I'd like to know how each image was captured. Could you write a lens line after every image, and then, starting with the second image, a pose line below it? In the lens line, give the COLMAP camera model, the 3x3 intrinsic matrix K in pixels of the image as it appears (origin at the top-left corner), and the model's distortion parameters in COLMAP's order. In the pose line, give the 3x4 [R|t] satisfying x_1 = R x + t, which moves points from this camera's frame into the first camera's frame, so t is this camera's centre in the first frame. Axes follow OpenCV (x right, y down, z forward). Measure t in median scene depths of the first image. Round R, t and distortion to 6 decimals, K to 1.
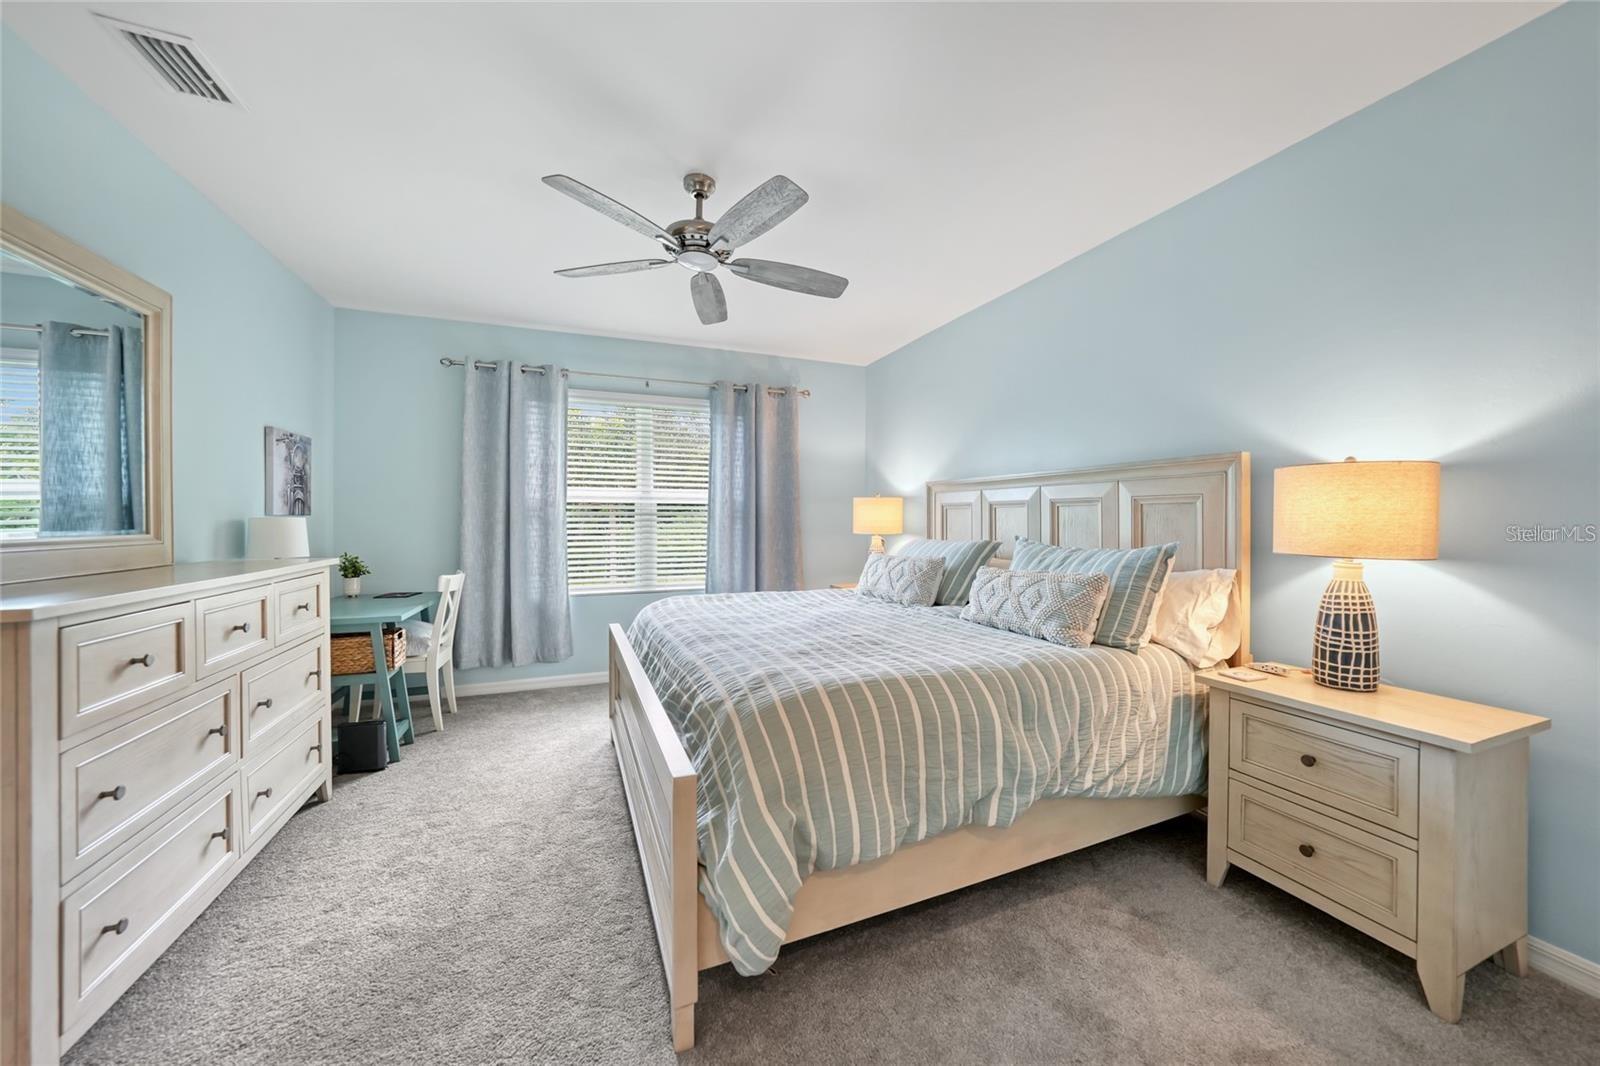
lens RADIAL K [[558.5, 0, 826.6], [0, 558.5, 520.8], [0, 0, 1]] dist [-0.023691, 0.004859]
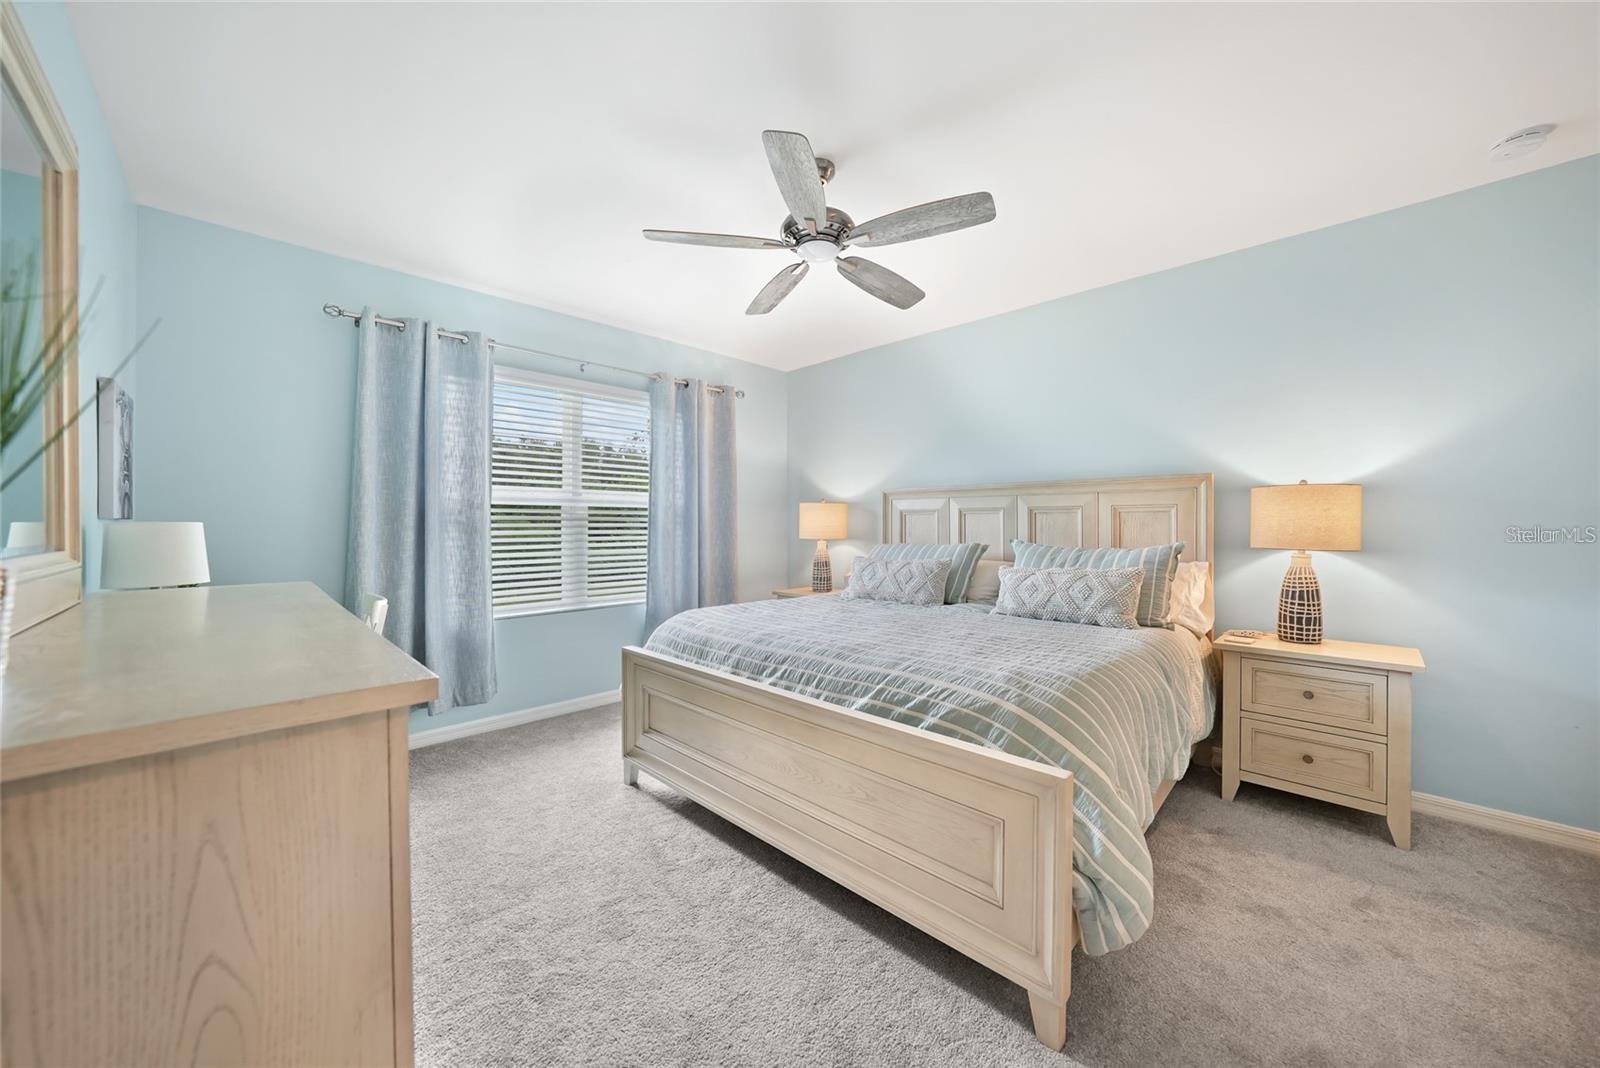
lens RADIAL K [[558.5, 0, 799.4], [0, 558.5, 525.6], [0, 0, 1]] dist [-0.023691, 0.004859]
pose [[0.924198, -0.002486, 0.381906, -0.578103], [0.003022, 0.999995, -0.000804, -0.000327], [-0.381903, 0.001897, 0.924201, 0.130534]]
